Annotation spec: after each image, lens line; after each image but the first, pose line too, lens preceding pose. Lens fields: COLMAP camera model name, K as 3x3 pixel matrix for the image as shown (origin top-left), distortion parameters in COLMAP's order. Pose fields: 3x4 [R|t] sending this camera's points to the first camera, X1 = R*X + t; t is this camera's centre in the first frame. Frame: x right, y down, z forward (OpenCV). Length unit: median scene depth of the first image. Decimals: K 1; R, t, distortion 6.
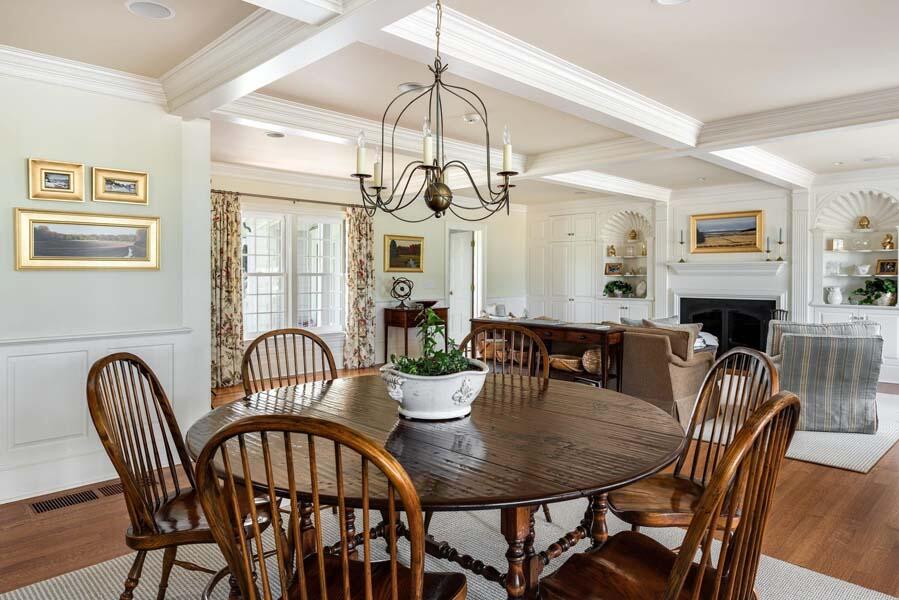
lens RADIAL K [[591.3, 0, 449.4], [0, 591.3, 295.8], [0, 0, 1]] dist [0.006894, -0.001248]
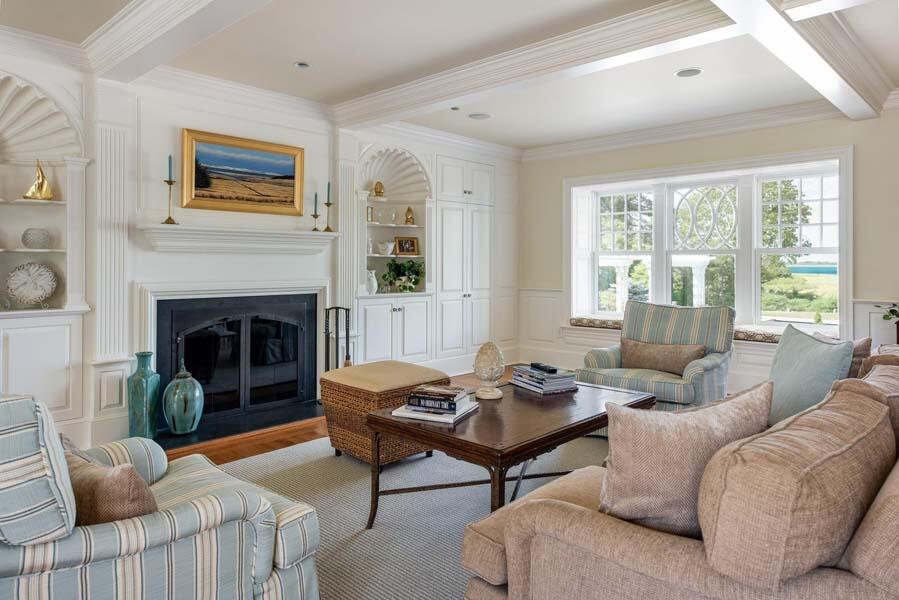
lens RADIAL K [[591.3, 0, 451.8], [0, 591.3, 261.7], [0, 0, 1]] dist [0.006894, -0.001248]
pose [[-0.037146, -0.002706, 0.999306, -0.090770], [0.026595, 0.999639, 0.003696, -0.023819], [-0.998956, 0.026714, -0.037060, 0.842534]]
